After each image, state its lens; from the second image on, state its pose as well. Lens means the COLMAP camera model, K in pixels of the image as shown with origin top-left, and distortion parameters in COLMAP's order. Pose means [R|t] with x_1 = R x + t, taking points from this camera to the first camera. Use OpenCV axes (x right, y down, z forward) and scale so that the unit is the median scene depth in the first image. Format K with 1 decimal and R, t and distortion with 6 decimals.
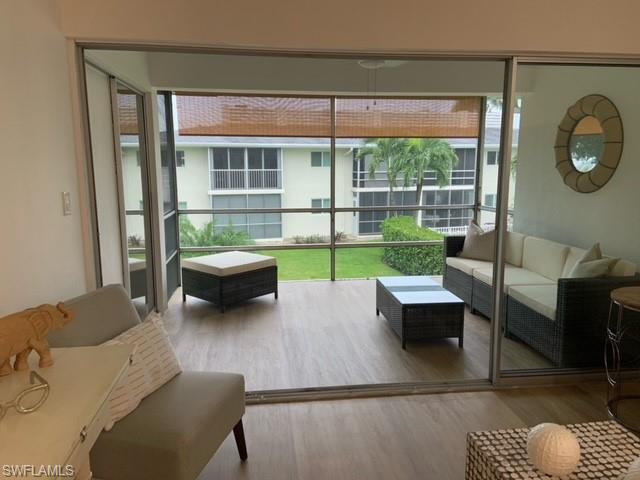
lens RADIAL K [[479.7, 0, 316.2], [0, 479.7, 233.7], [0, 0, 1]] dist [0.114547, -0.132172]
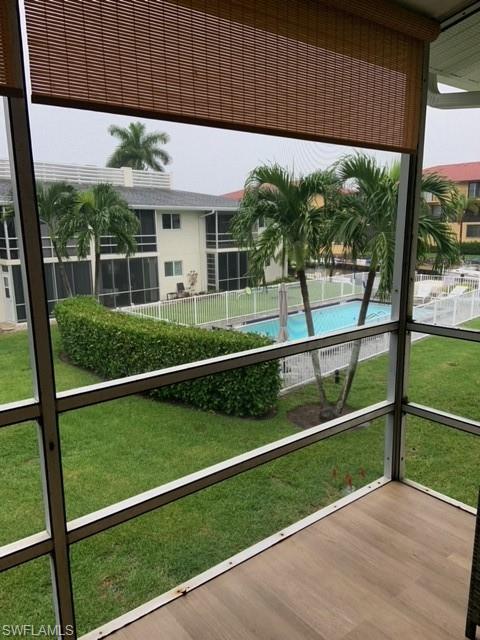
lens RADIAL K [[479.7, 0, 237.6], [0, 479.7, 323.3], [0, 0, 1]] dist [0.114547, -0.132172]
pose [[0.857819, -0.108996, 0.502261, -0.002335], [0.083415, 0.993822, 0.073204, -0.098624], [-0.507137, -0.020900, 0.861612, 0.713264]]
